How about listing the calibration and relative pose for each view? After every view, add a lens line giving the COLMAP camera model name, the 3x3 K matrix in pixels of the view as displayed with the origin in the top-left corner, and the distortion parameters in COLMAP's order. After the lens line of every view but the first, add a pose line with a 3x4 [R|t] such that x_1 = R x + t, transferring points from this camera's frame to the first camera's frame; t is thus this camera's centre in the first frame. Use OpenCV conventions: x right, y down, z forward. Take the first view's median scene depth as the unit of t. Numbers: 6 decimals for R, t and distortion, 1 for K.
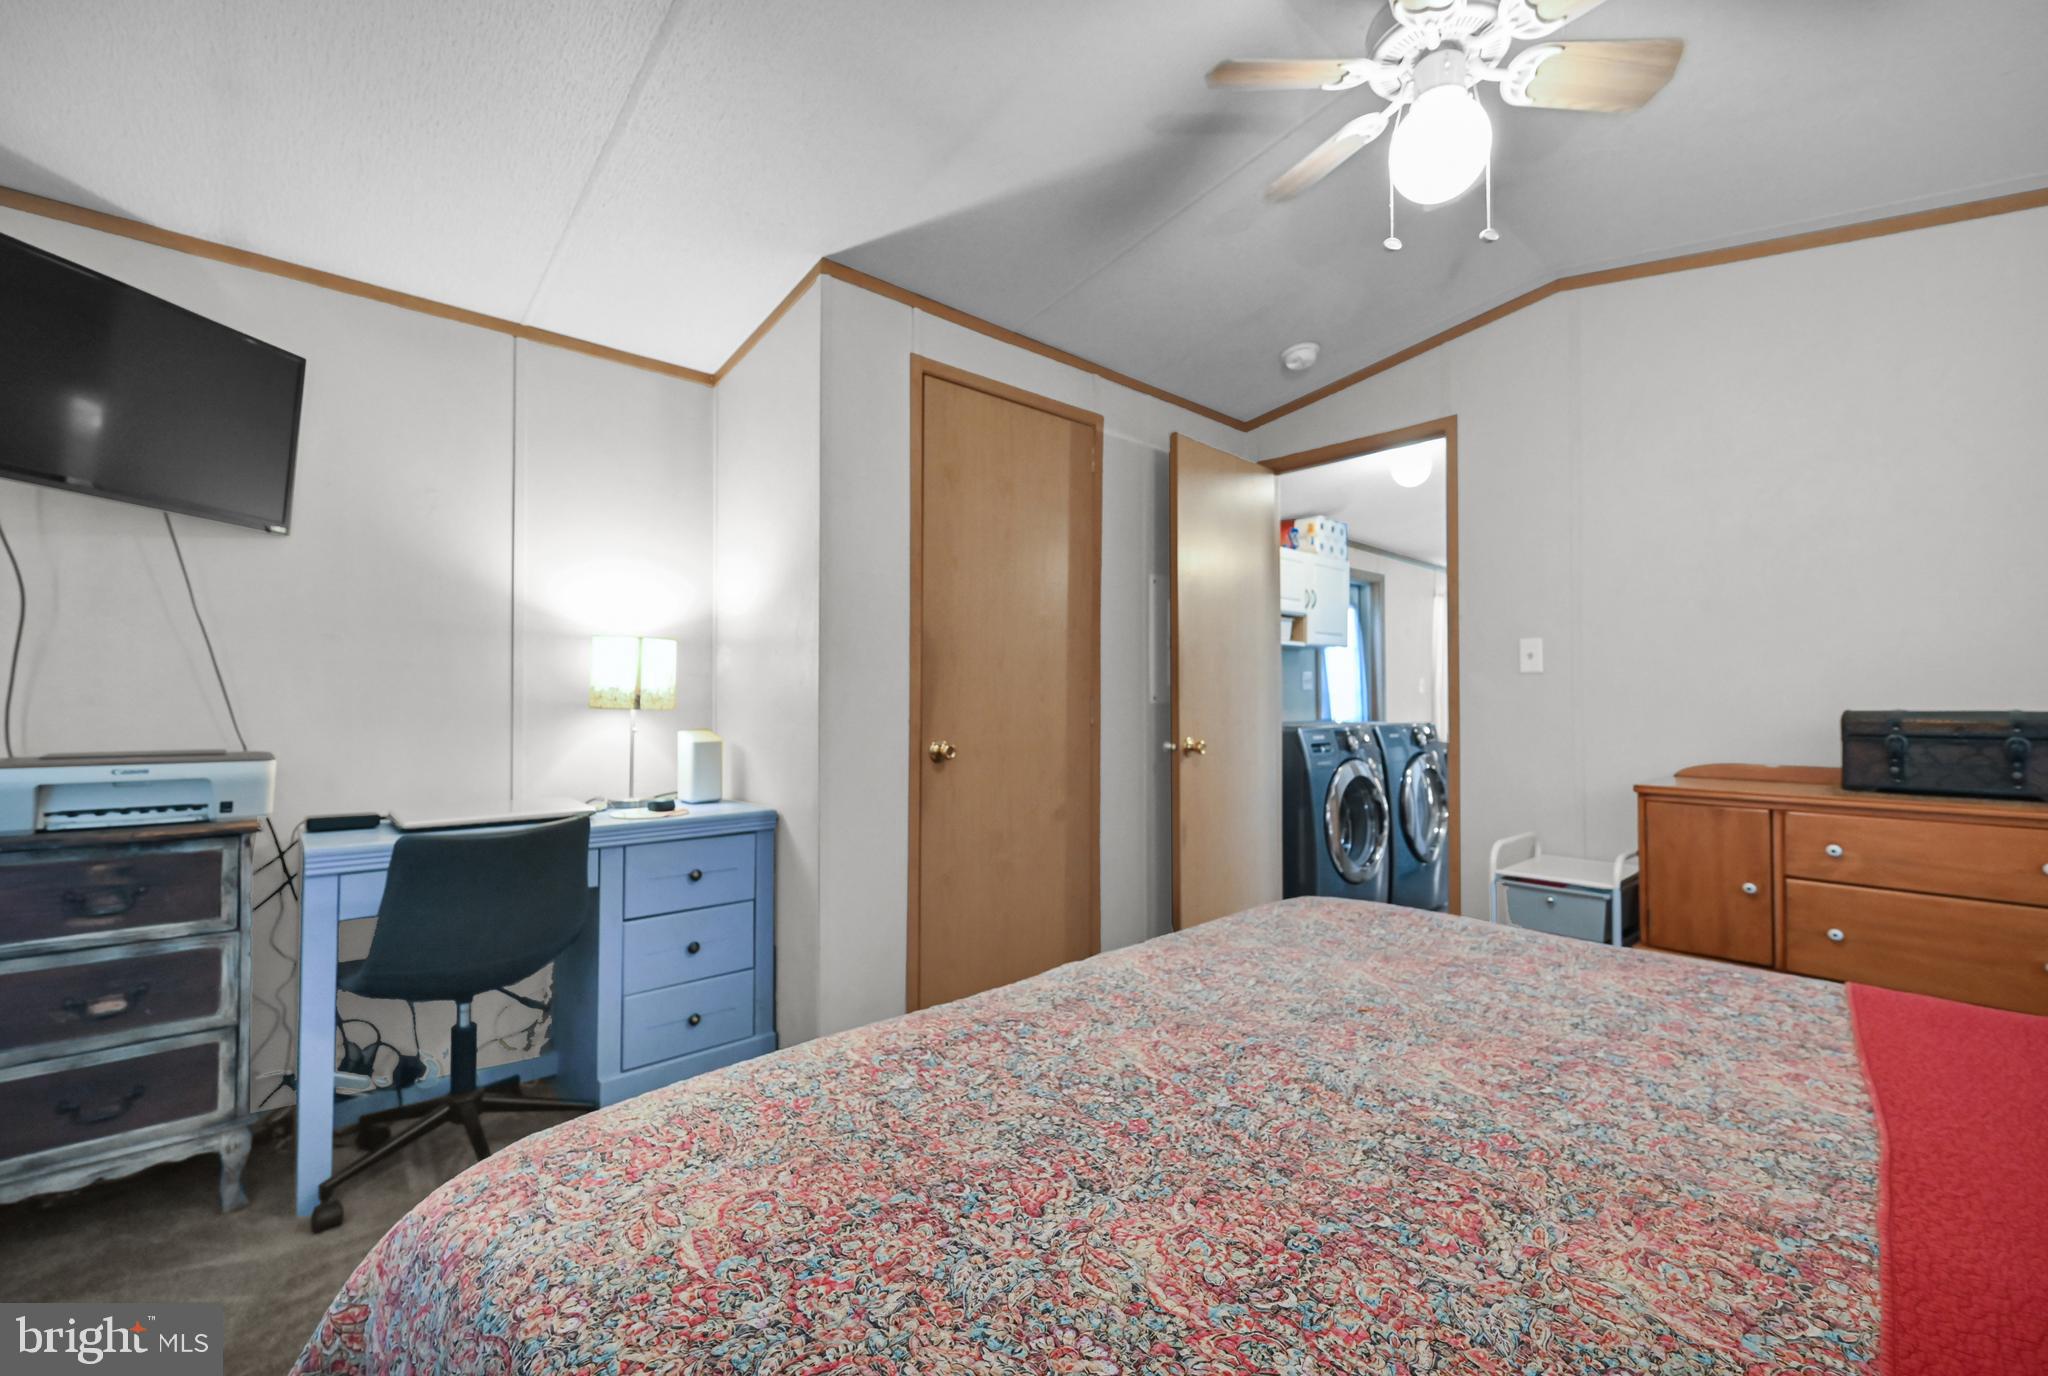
lens RADIAL K [[851.4, 0, 1024.0], [0, 851.4, 688.0], [0, 0, 1]] dist [-0.003239, -0.000312]
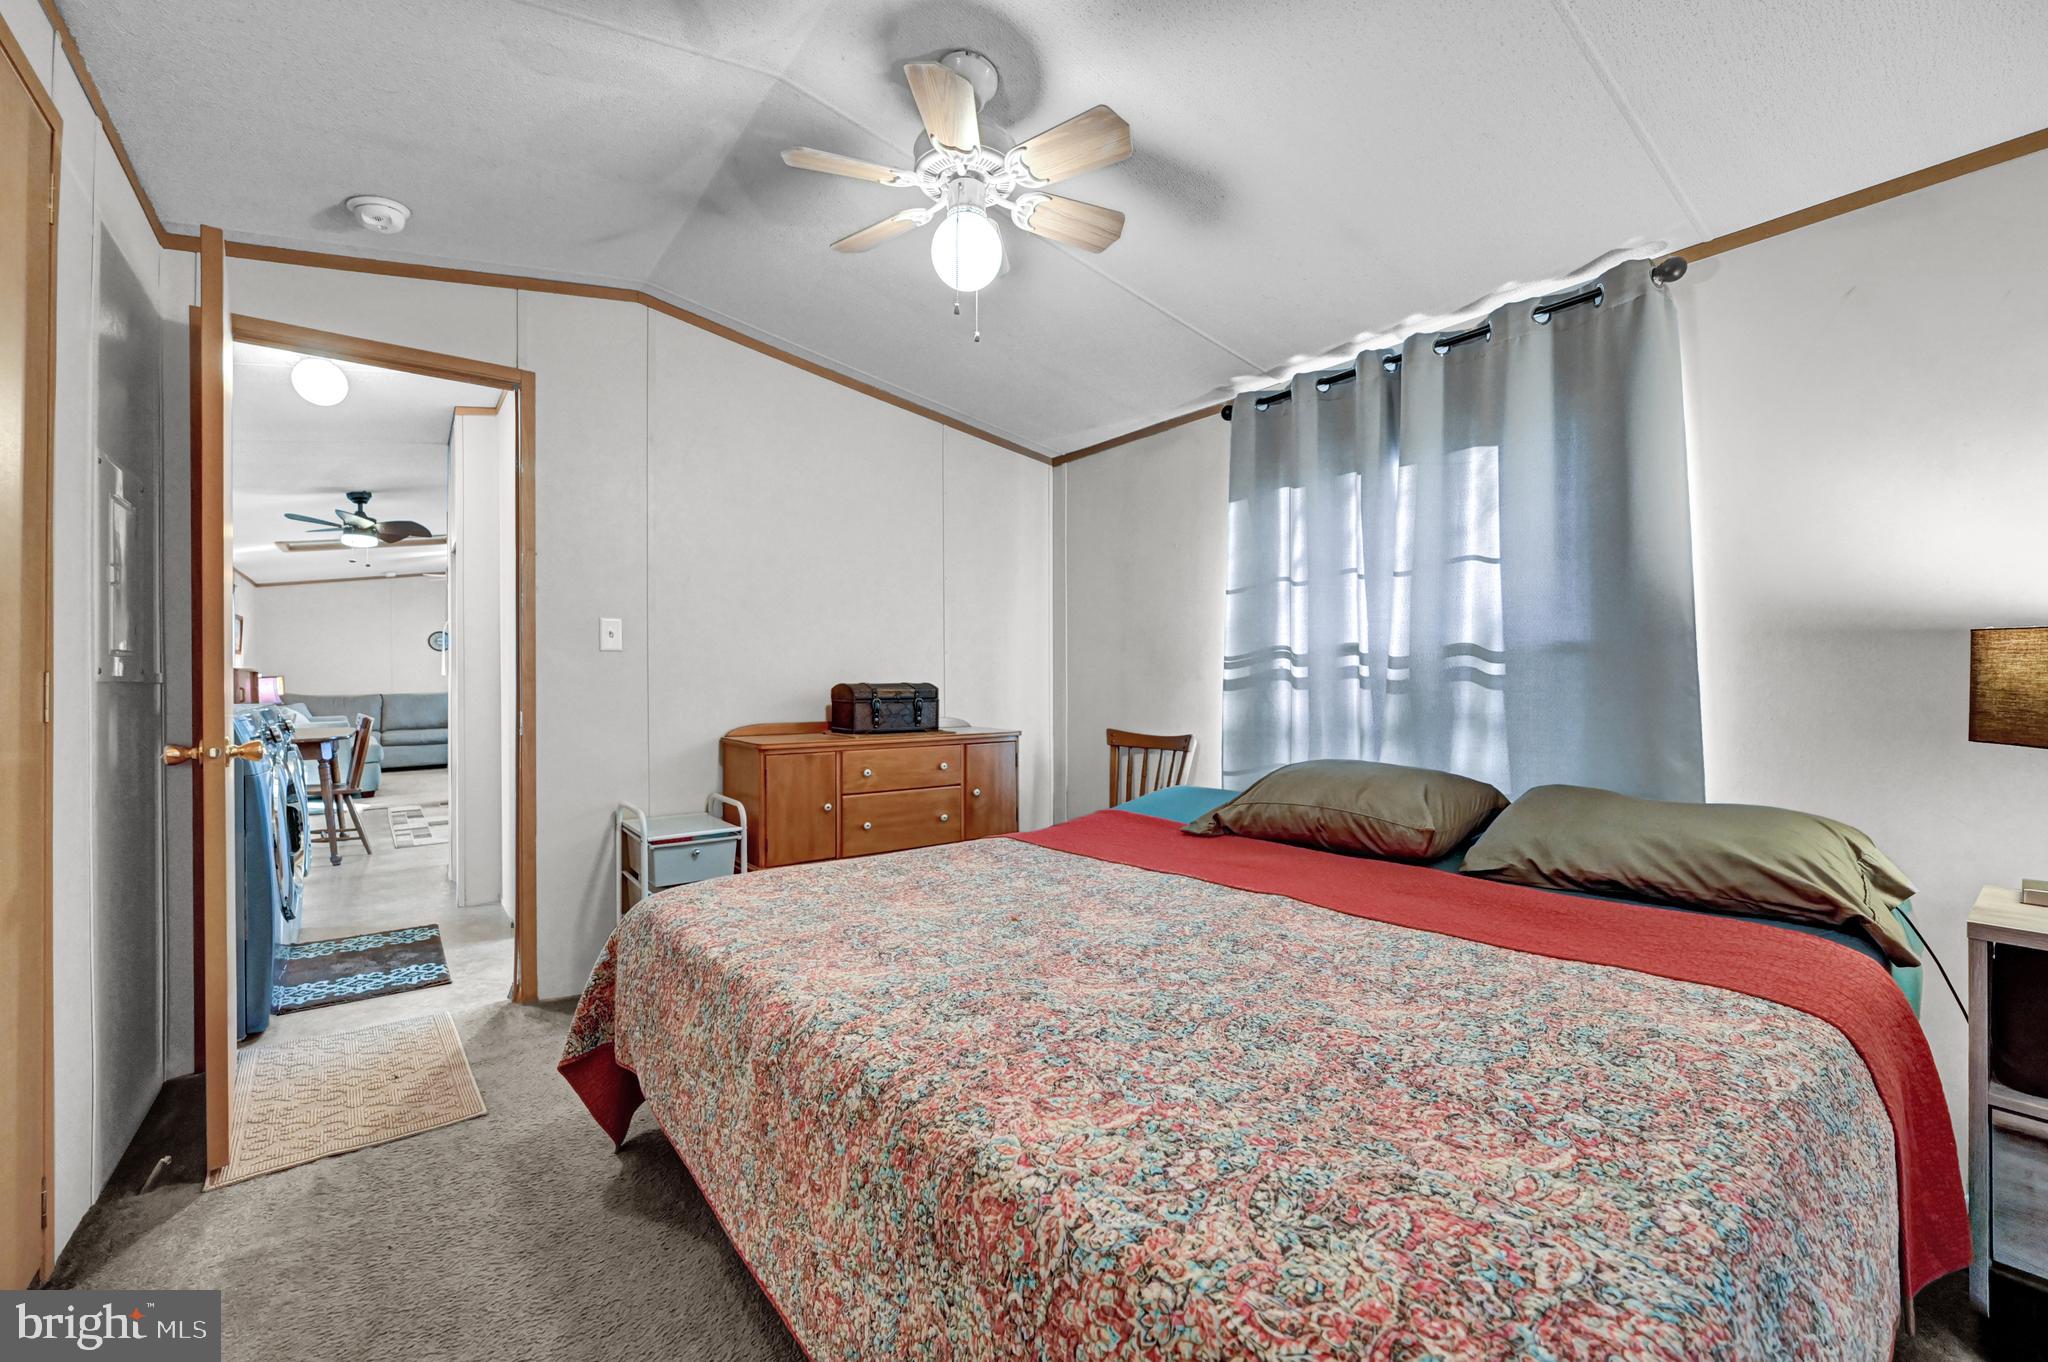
lens RADIAL K [[837.2, 0, 1024.0], [0, 837.2, 681.0], [0, 0, 1]] dist [-0.008432, 0.000712]
pose [[0.075079, -0.003644, 0.997171, -0.849791], [-0.015004, 0.999876, 0.004783, 0.015698], [-0.997065, -0.015321, 0.075015, 0.896341]]
